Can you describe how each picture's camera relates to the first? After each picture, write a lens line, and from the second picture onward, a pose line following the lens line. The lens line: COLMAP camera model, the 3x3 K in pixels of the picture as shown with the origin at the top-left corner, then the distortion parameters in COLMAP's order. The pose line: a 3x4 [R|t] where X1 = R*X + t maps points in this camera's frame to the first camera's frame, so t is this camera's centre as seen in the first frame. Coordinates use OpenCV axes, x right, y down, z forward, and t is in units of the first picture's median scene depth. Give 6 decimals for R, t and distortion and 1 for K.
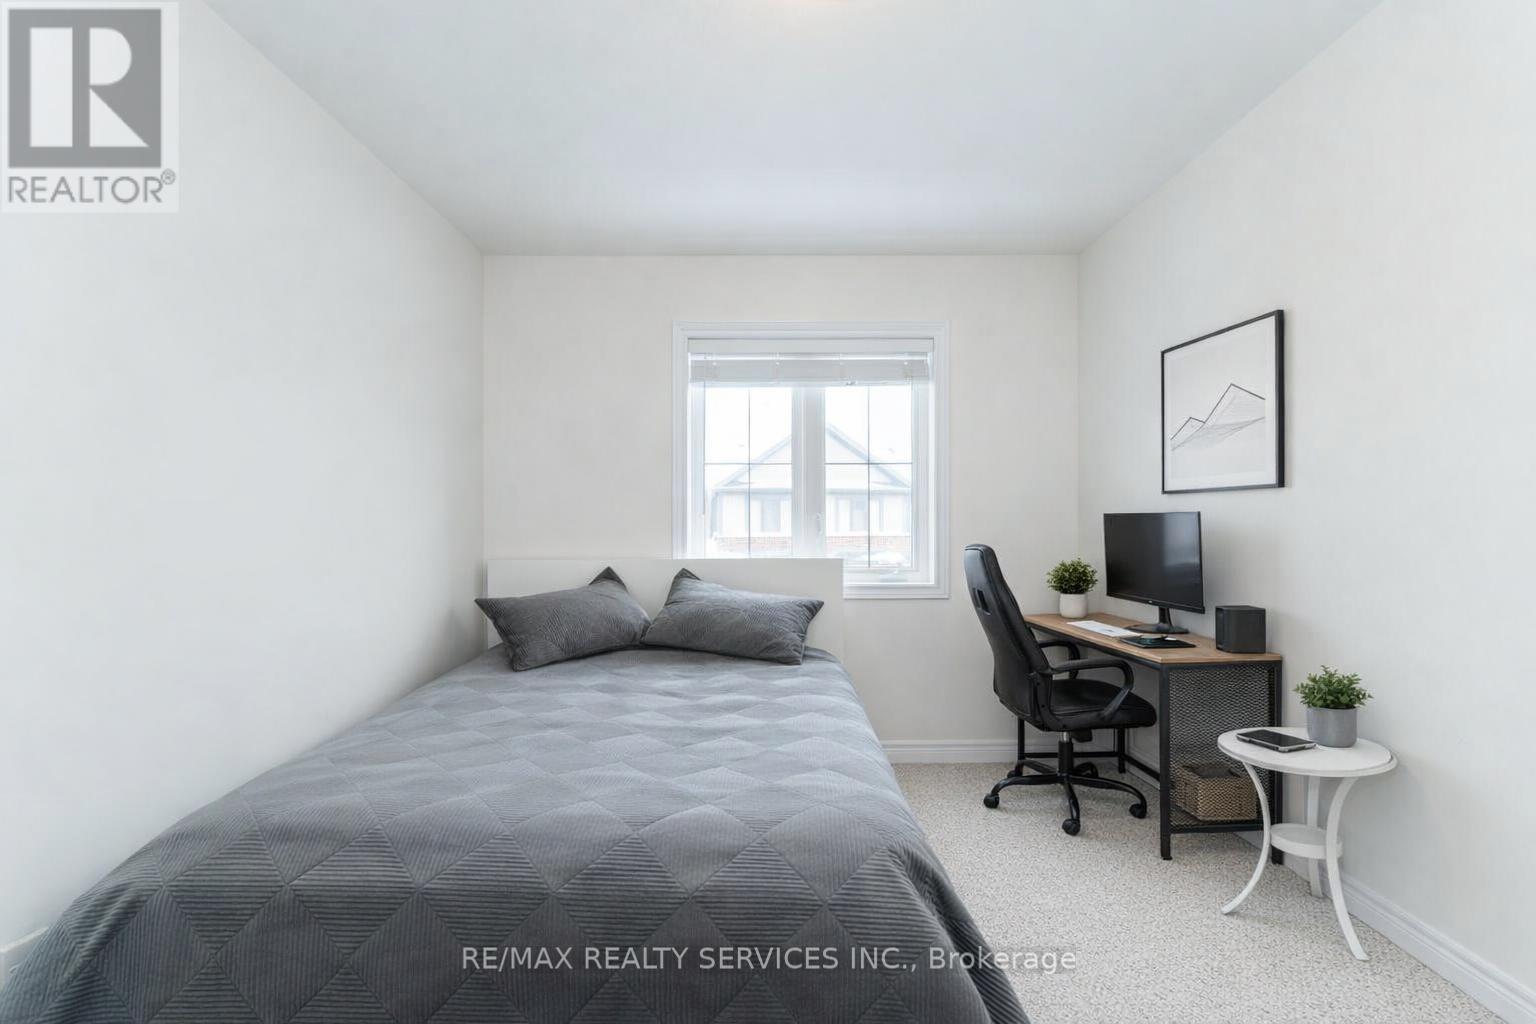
lens RADIAL K [[696.7, 0, 769.7], [0, 696.7, 502.0], [0, 0, 1]] dist [0.004838, 0.000526]
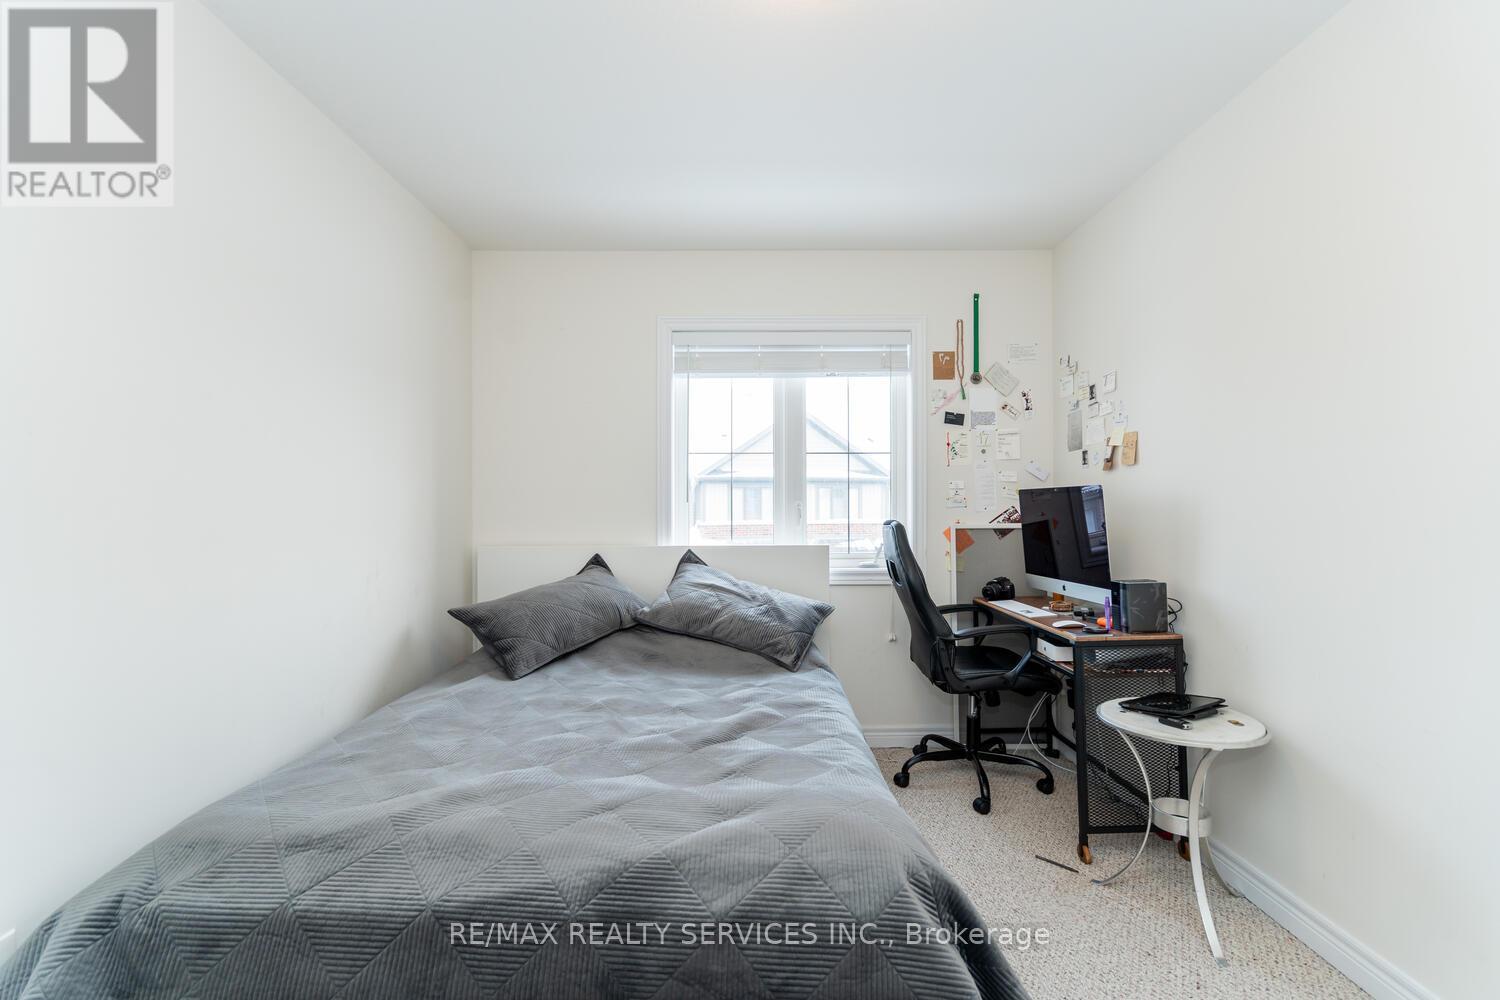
lens RADIAL K [[680.4, 0, 752.0], [0, 680.4, 497.3], [0, 0, 1]] dist [0.004838, 0.000526]
pose [[0.999996, -0.001232, -0.002510, 0.003744], [0.001256, 0.999953, 0.009620, 0.000688], [0.002498, -0.009623, 0.999951, 0.001045]]
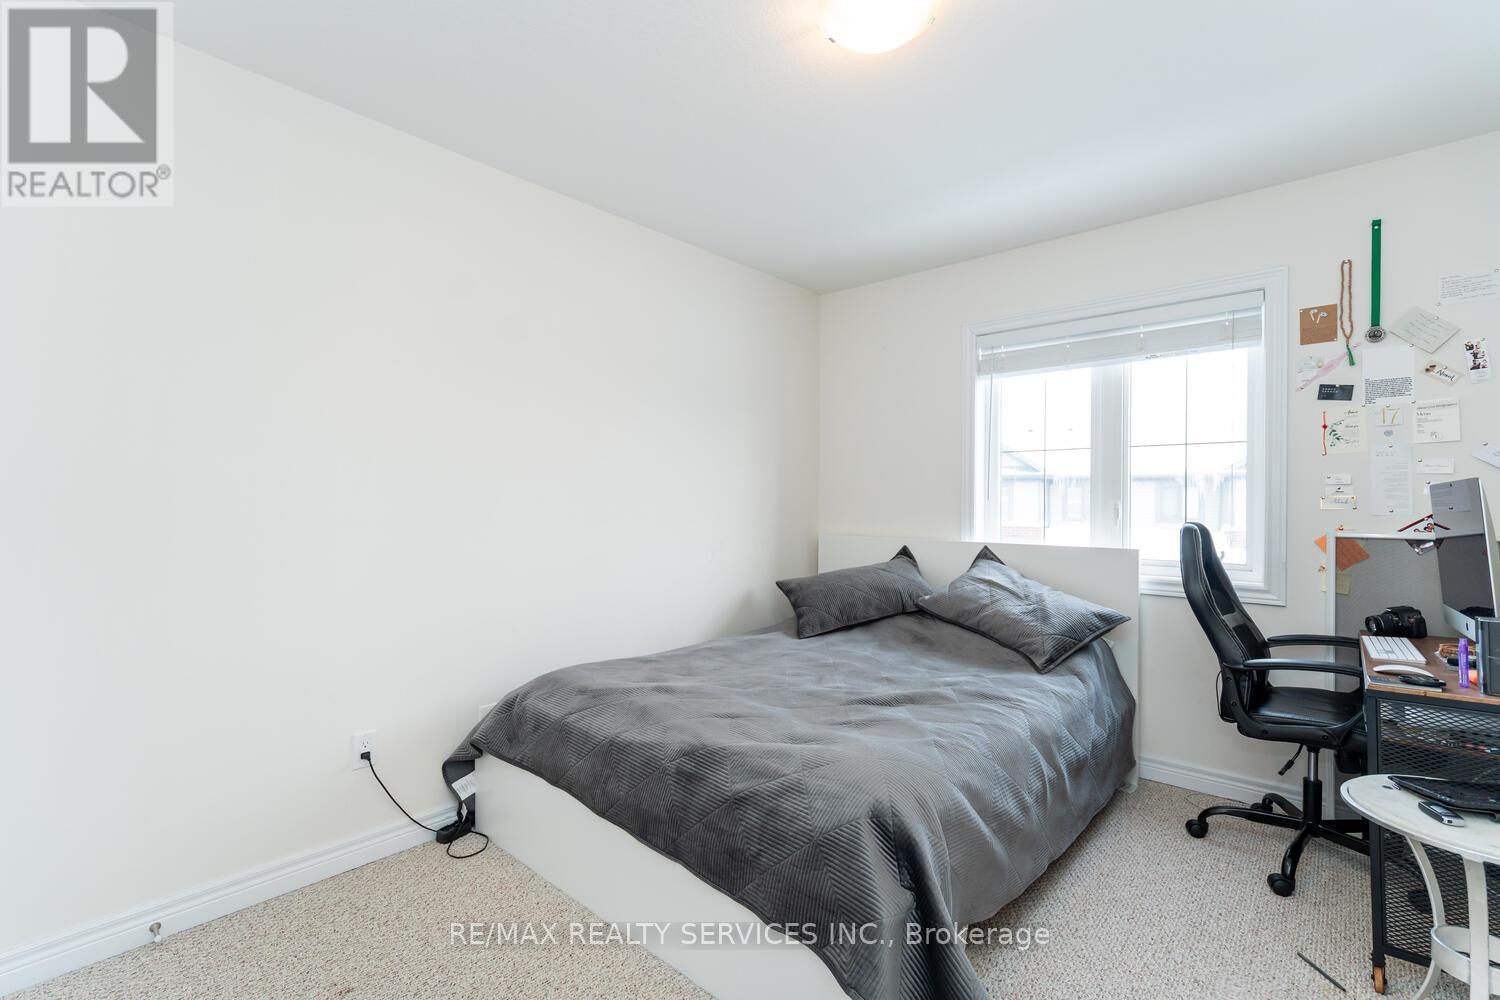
lens RADIAL K [[680.4, 0, 748.8], [0, 680.4, 495.7], [0, 0, 1]] dist [0.004838, 0.000526]
pose [[0.738860, -0.000034, -0.673859, 0.451412], [0.005347, 0.999969, 0.005813, 0.003294], [0.673838, -0.007898, 0.738837, -0.004867]]
